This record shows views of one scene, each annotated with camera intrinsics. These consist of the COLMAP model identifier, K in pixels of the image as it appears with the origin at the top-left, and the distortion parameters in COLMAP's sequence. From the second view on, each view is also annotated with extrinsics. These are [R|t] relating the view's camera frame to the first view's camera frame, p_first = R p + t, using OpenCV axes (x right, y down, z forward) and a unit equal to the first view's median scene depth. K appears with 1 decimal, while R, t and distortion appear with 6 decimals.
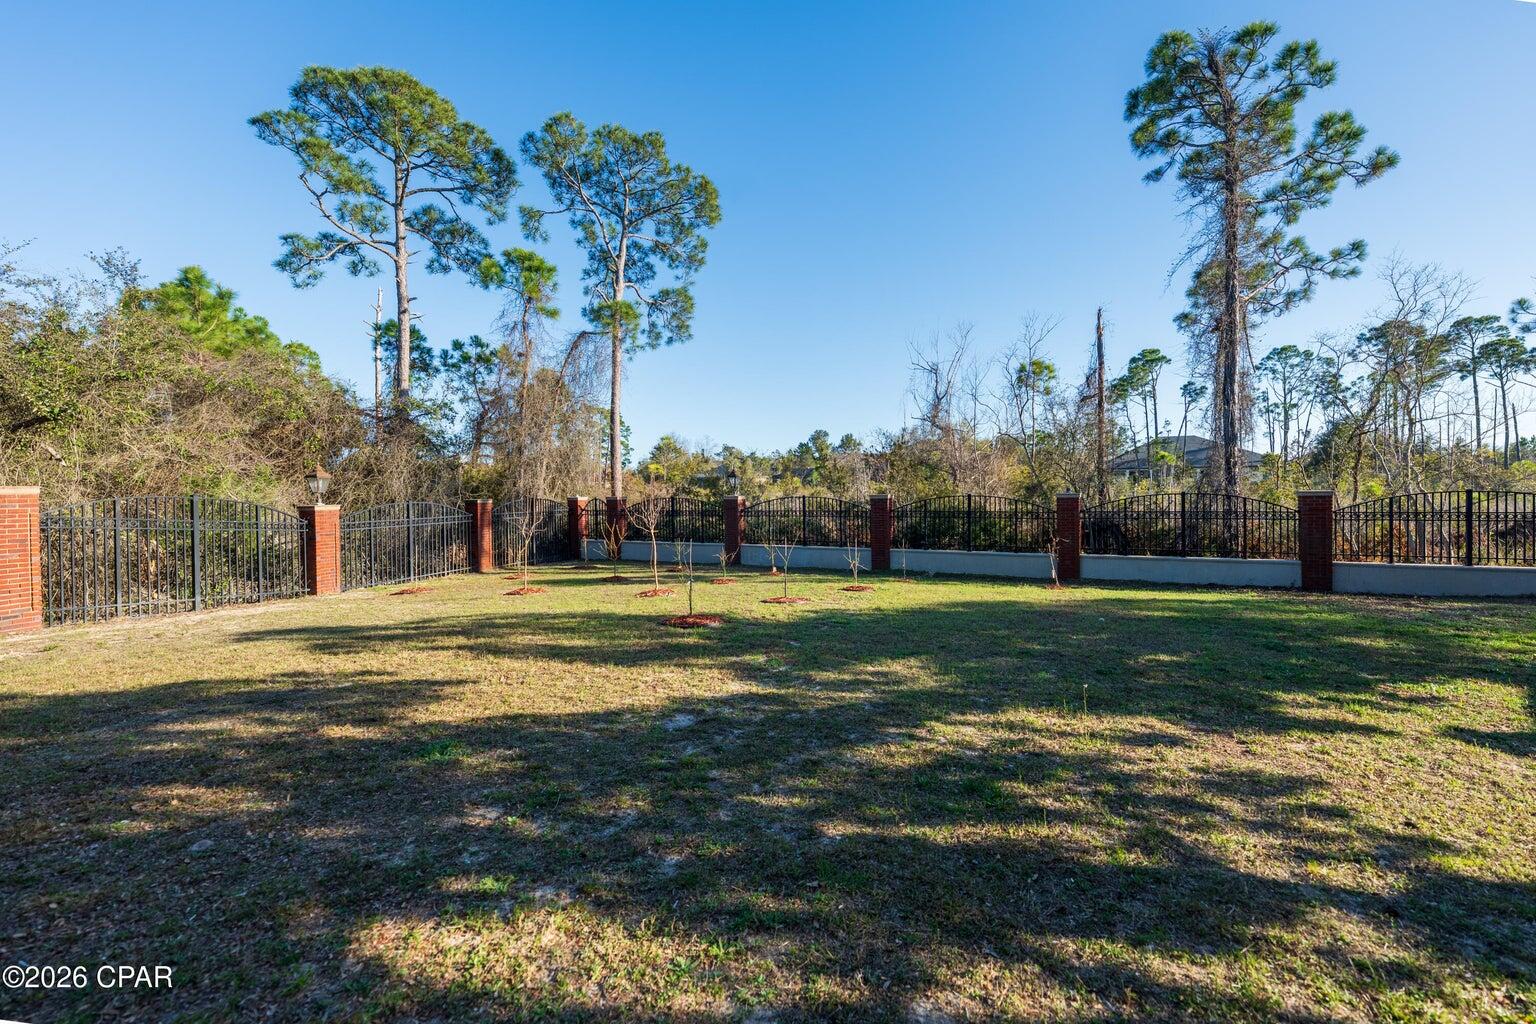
lens RADIAL K [[659.8, 0, 768.1], [0, 659.8, 506.3], [0, 0, 1]] dist [-0.004486, -0.000230]
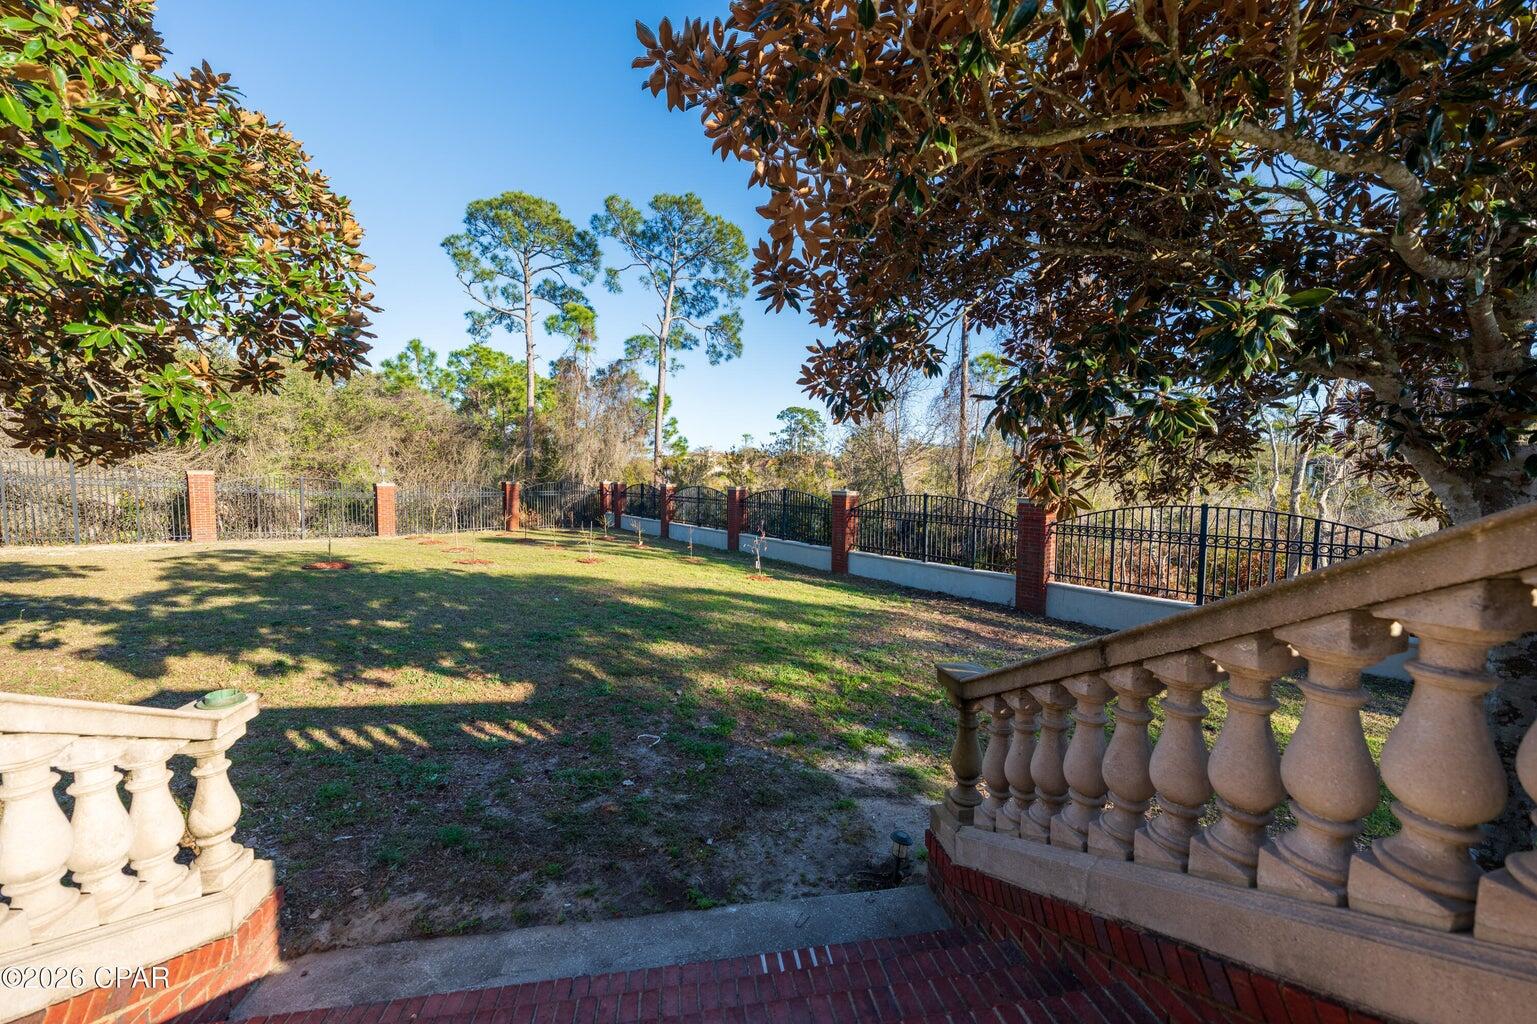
lens RADIAL K [[550.4, 0, 768.8], [0, 550.4, 514.7], [0, 0, 1]] dist [-0.003292, 0.000416]
pose [[0.887230, 0.052759, -0.458302, 0.512493], [-0.030655, 0.997986, 0.055539, -0.017631], [0.460309, -0.035227, 0.887060, 0.126712]]
